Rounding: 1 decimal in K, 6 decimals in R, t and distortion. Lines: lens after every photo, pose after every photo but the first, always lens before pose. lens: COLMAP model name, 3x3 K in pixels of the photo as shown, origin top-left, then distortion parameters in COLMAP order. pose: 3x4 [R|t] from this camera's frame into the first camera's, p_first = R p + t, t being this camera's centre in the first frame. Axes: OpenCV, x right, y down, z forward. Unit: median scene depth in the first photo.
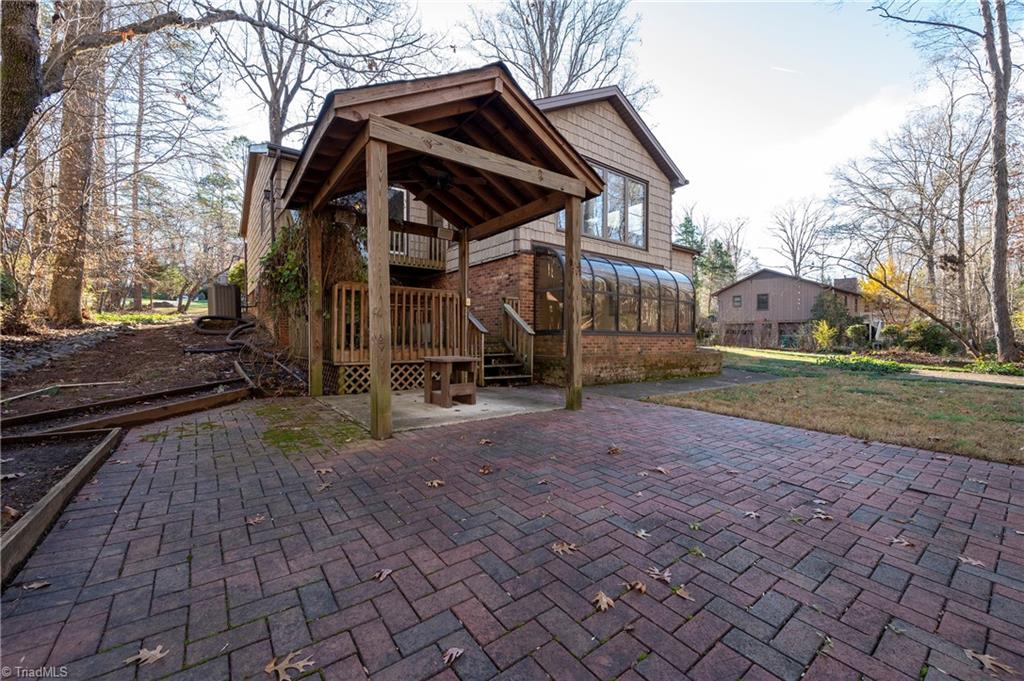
lens RADIAL K [[395.3, 0, 512.0], [0, 395.3, 340.5], [0, 0, 1]] dist [0.000084, -0.000002]
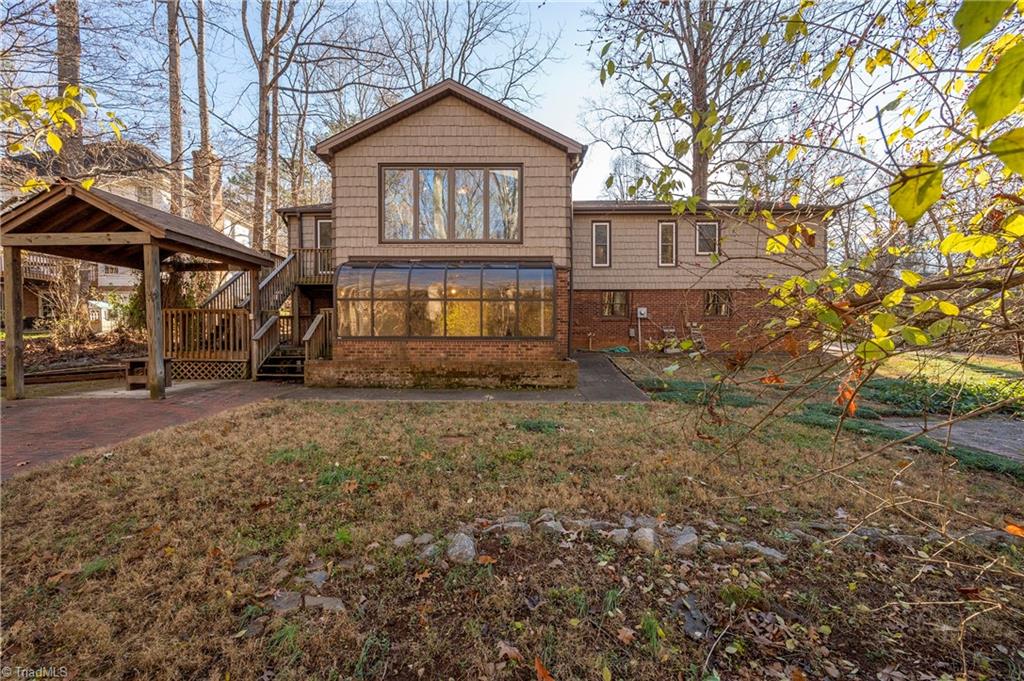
lens RADIAL K [[405.8, 0, 512.0], [0, 405.8, 340.5], [0, 0, 1]] dist [0.000250, 0.000051]
pose [[0.805203, 0.005880, -0.592971, 1.134286], [-0.001396, 0.999967, 0.008020, -0.023177], [0.592998, -0.005630, 0.805184, 0.342870]]
